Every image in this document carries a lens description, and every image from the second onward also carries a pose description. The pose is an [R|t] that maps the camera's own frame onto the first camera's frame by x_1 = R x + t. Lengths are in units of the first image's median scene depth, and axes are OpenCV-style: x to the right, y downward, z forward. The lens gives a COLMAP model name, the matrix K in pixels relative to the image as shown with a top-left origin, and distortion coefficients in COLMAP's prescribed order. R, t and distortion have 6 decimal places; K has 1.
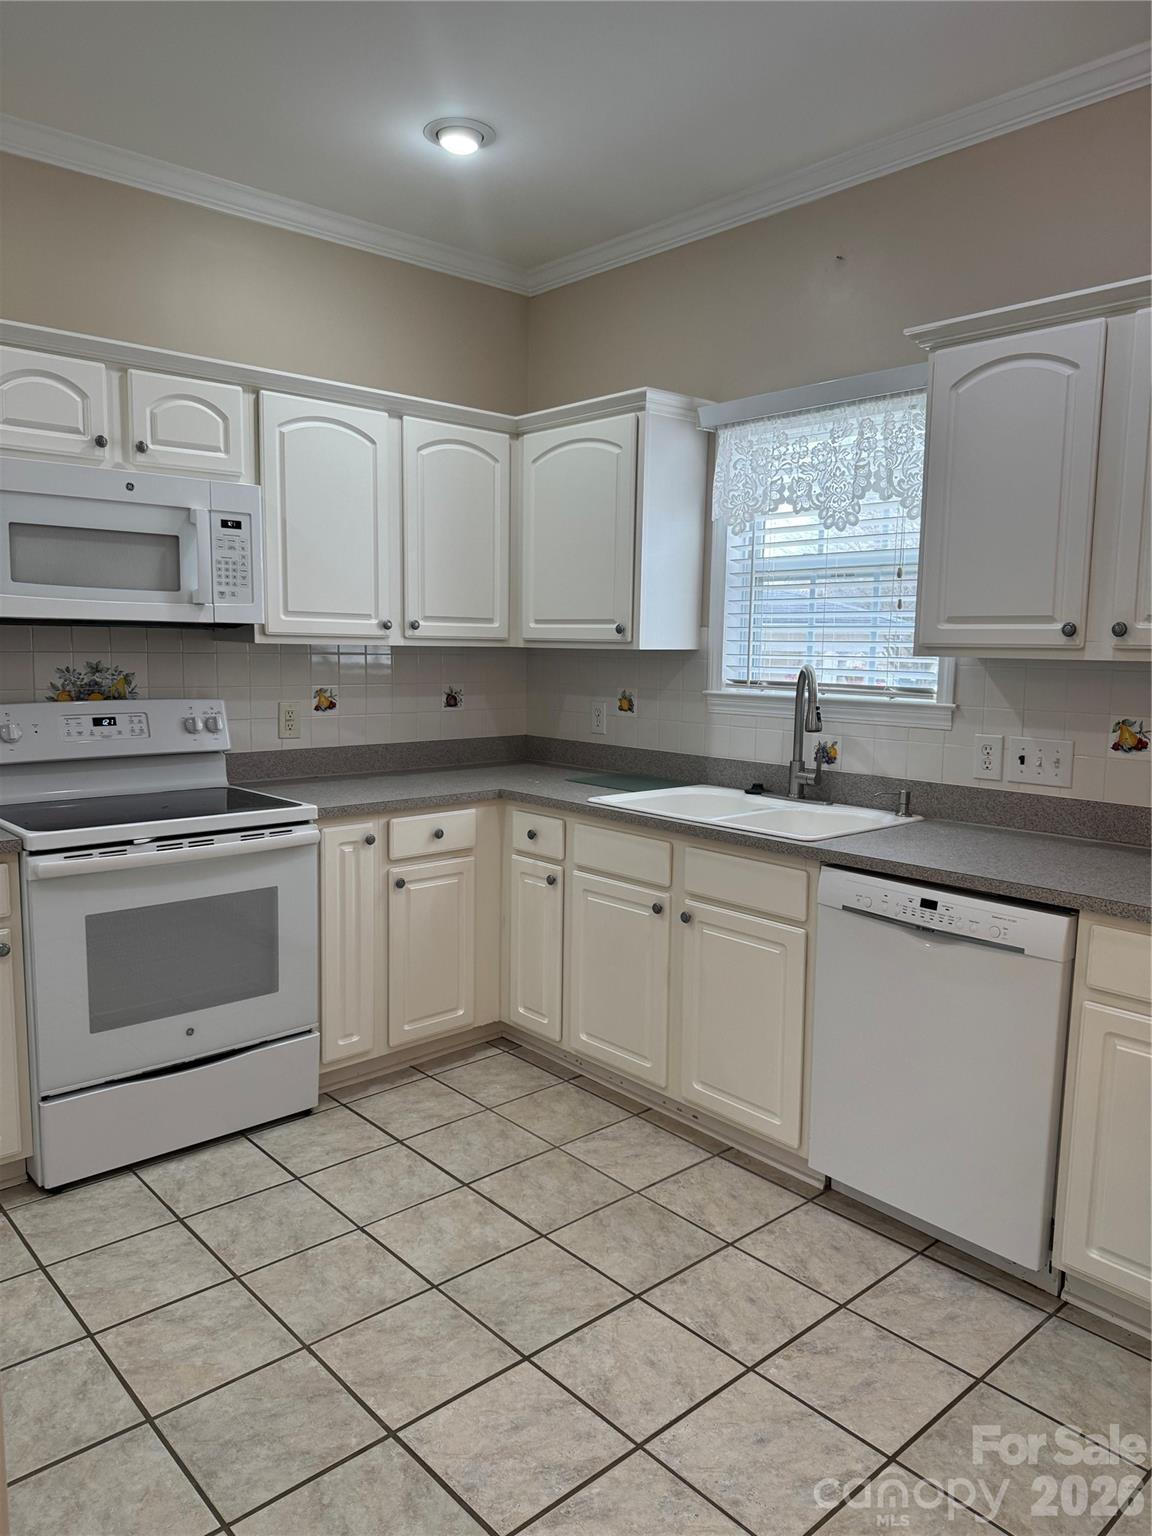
lens RADIAL K [[1057.9, 0, 576.0], [0, 1057.9, 768.0], [0, 0, 1]] dist [-0.028246, -0.004512]
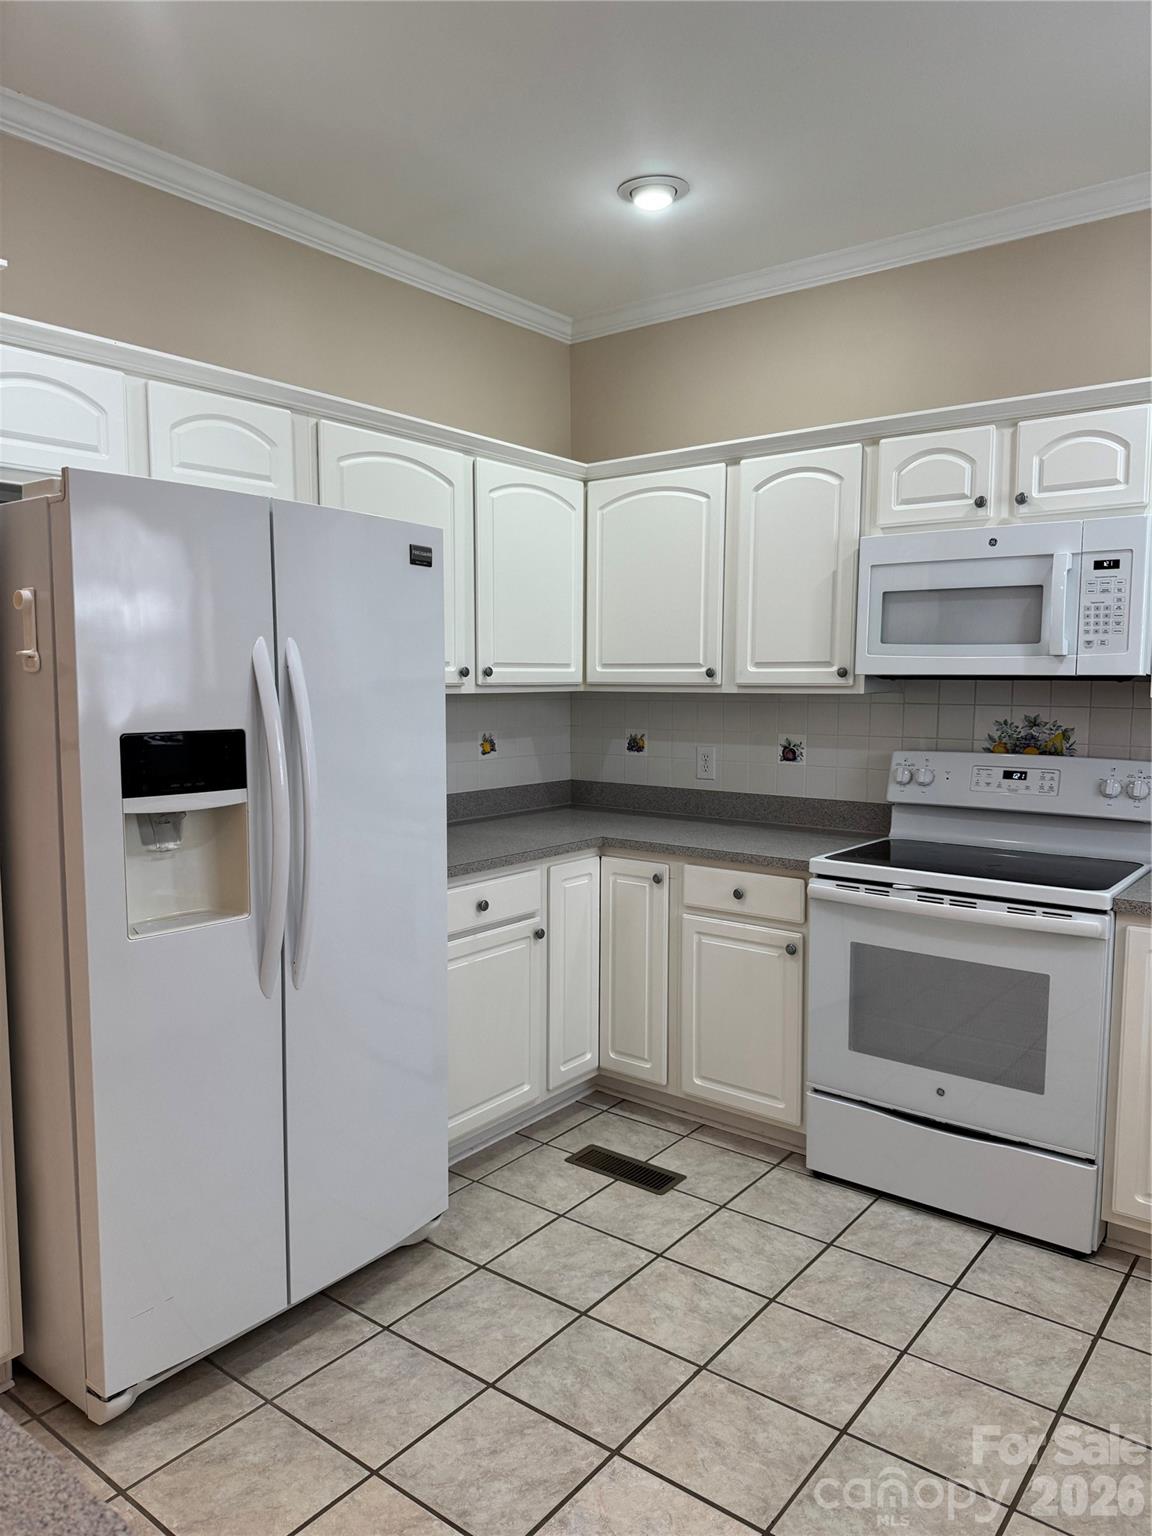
lens RADIAL K [[1057.9, 0, 576.0], [0, 1057.9, 768.0], [0, 0, 1]] dist [-0.028246, -0.004512]
pose [[0.174581, 0.066654, -0.982384, 0.500378], [-0.125833, 0.991036, 0.044879, -0.047032], [0.976569, 0.115781, 0.181404, 0.444946]]
